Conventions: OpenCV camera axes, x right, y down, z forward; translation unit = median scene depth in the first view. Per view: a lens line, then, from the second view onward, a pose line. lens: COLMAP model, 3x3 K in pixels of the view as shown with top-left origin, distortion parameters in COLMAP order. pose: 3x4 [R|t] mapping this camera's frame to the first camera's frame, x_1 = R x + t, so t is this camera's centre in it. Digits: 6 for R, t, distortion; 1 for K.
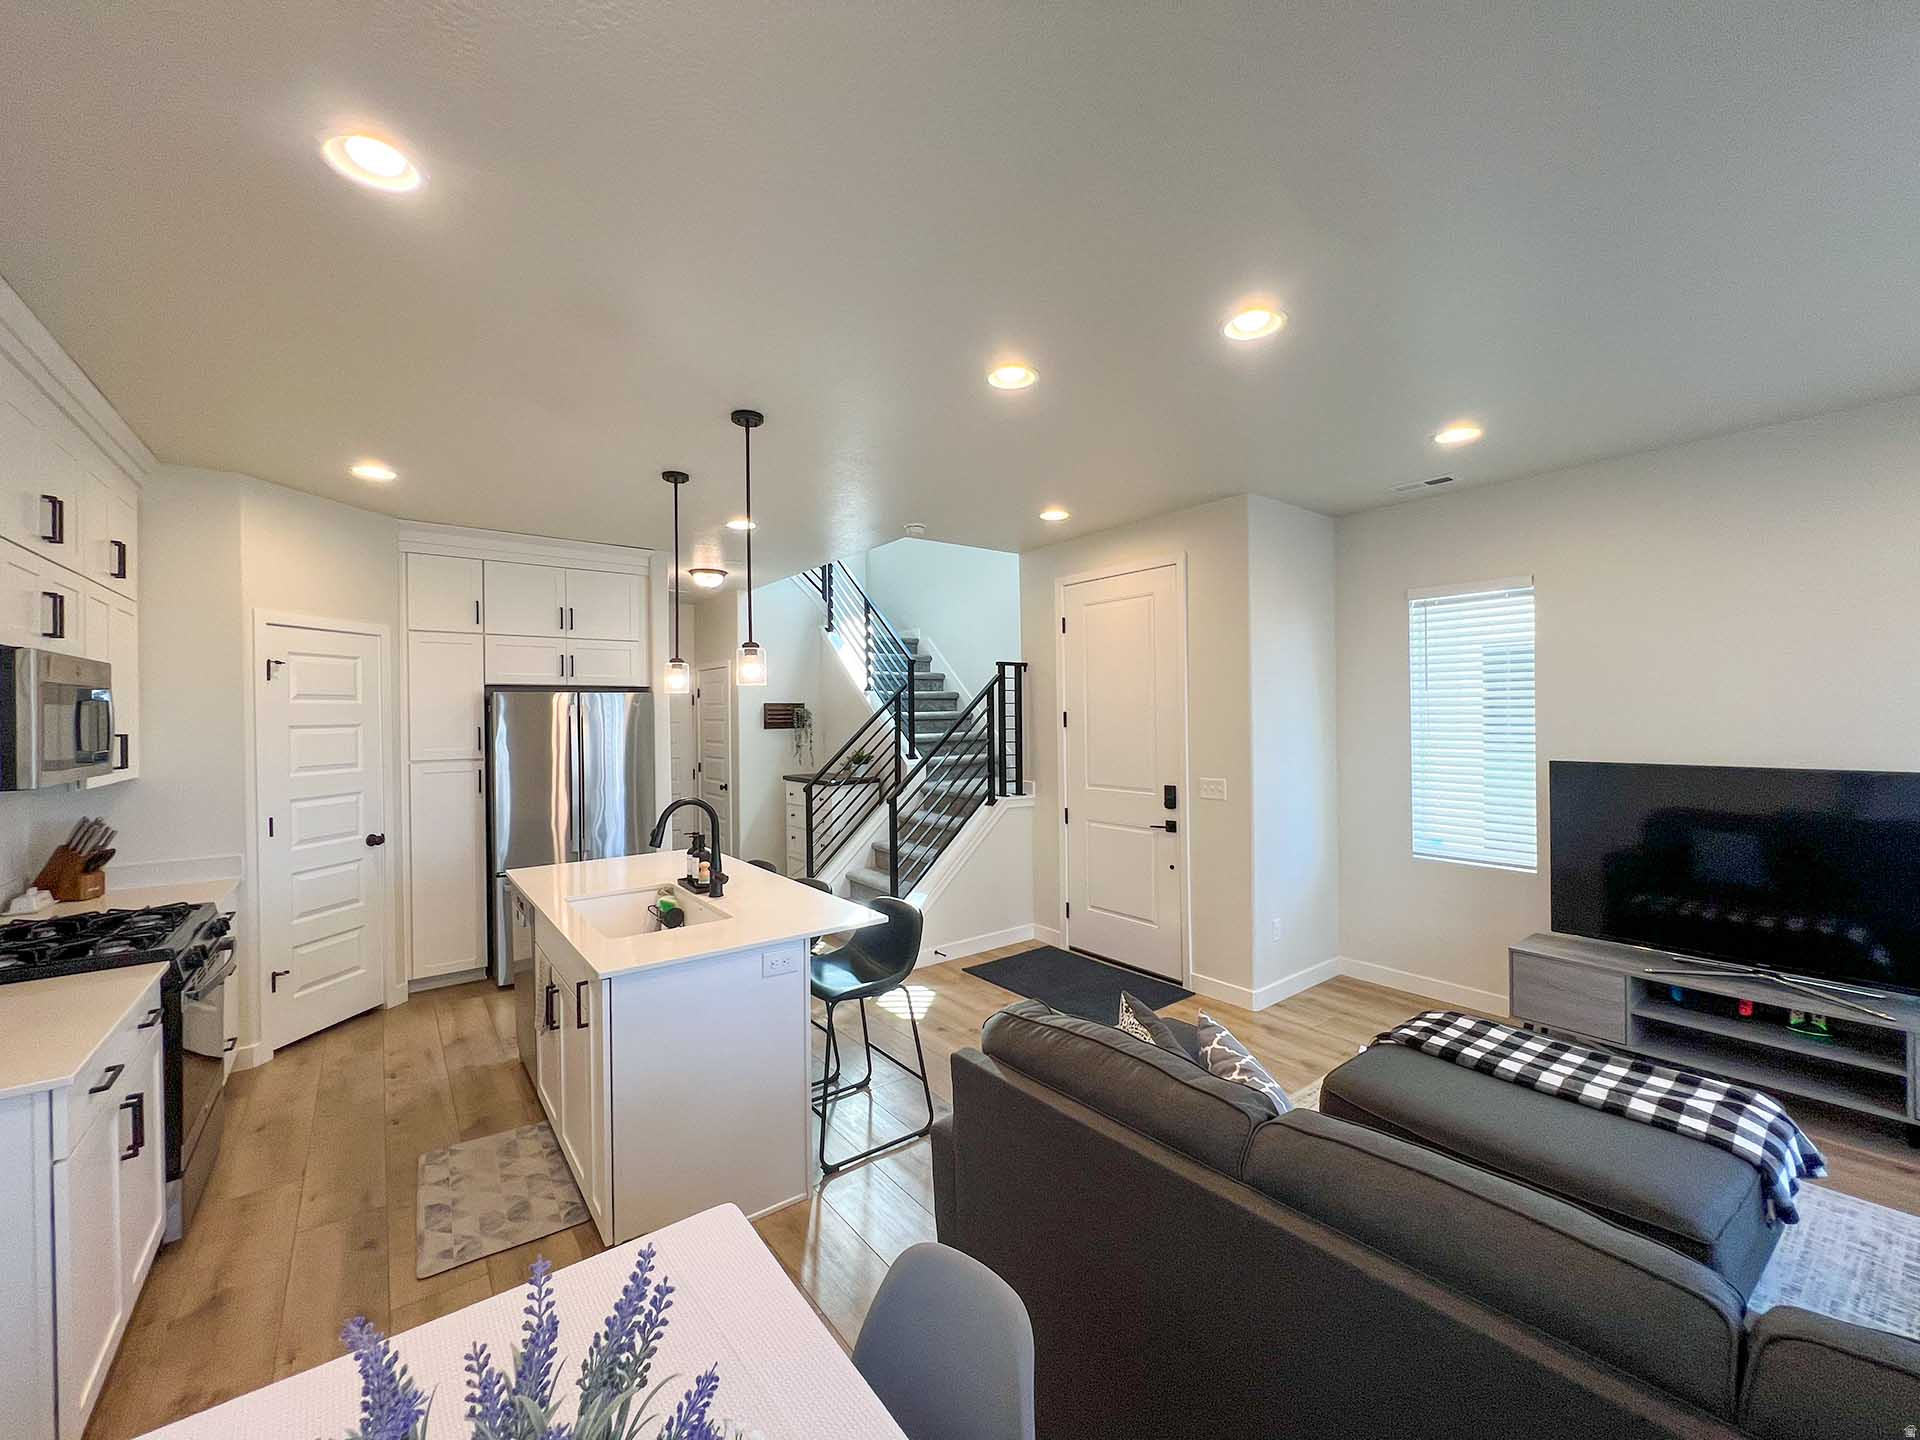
lens RADIAL K [[777.3, 0, 960.0], [0, 777.3, 720.0], [0, 0, 1]] dist [0.001791, 0.000755]
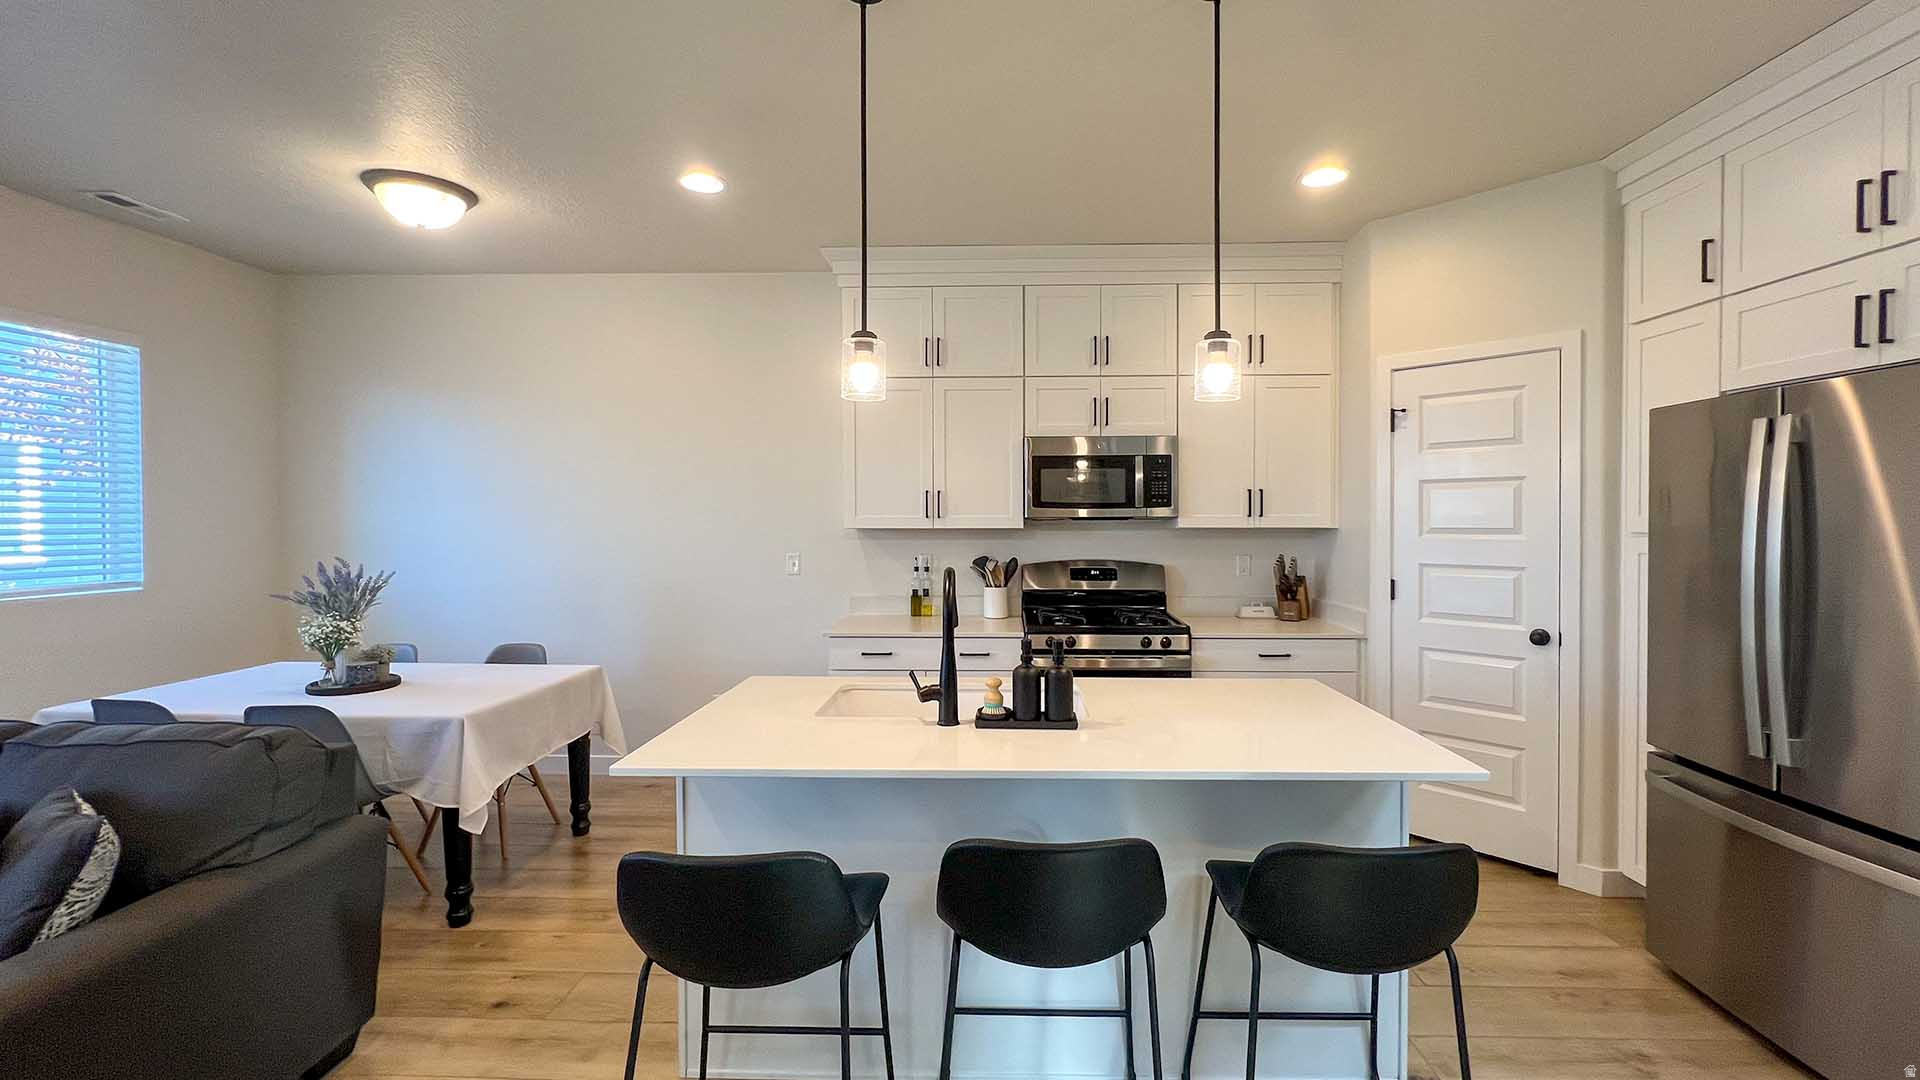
lens RADIAL K [[783.1, 0, 966.3], [0, 783.1, 530.1], [0, 0, 1]] dist [0.000491, 0.000035]
pose [[-0.621669, 0.020666, -0.783008, 0.154175], [0.002455, 0.999698, 0.024436, 0.041579], [0.783276, 0.013269, -0.621532, 1.170243]]
